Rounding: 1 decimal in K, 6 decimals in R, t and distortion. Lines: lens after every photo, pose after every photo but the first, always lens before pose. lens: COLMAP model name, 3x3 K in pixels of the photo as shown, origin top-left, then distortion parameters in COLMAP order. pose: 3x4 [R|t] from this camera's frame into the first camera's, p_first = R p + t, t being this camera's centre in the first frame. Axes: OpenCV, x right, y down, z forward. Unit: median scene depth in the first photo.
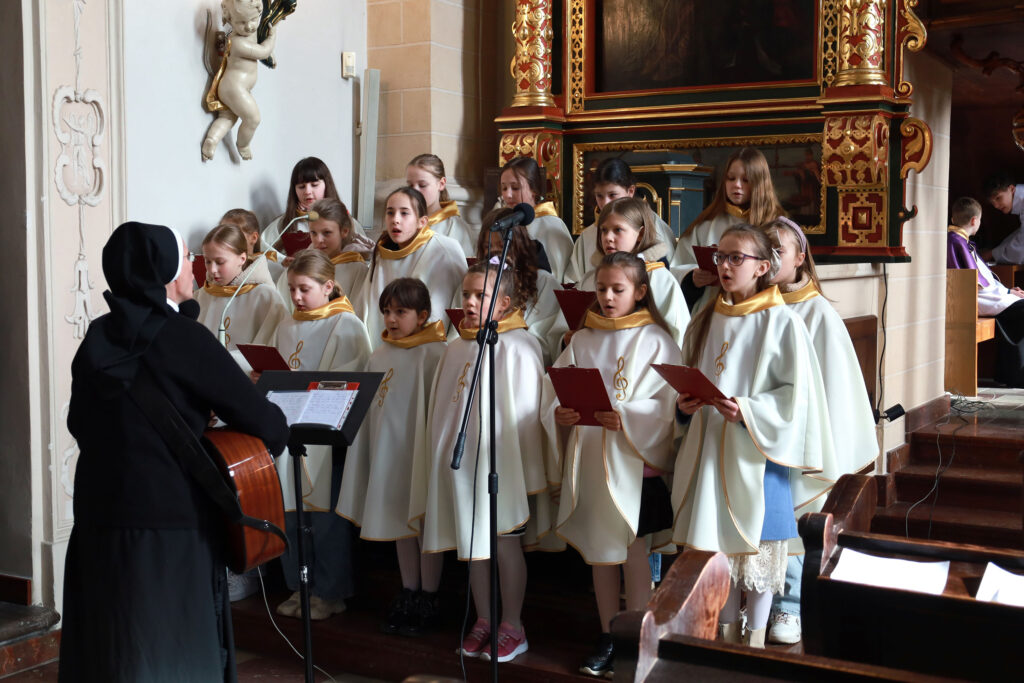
lens RADIAL K [[1349.5, 0, 512.0], [0, 1349.5, 341.5], [0, 0, 1]] dist [-0.125222, -0.040358]
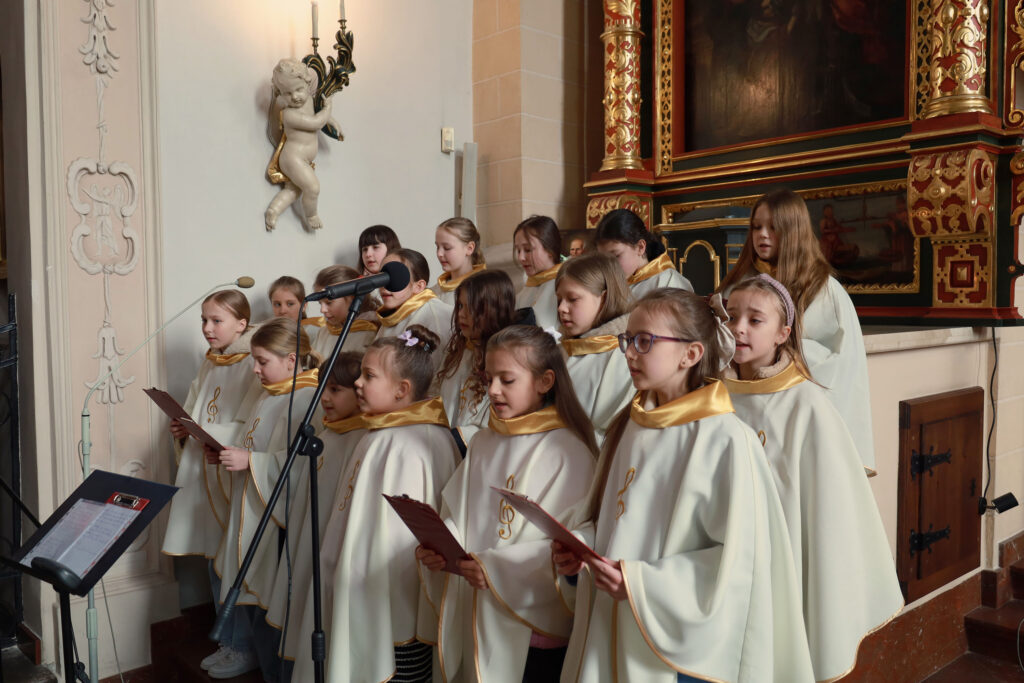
lens RADIAL K [[883.1, 0, 512.0], [0, 883.1, 341.5], [0, 0, 1]] dist [-0.052390, -0.009458]
pose [[0.954614, 0.005294, -0.297797, 0.157771], [-0.012113, 0.999705, -0.021059, -0.035193], [0.297598, 0.023711, 0.954397, 0.397752]]
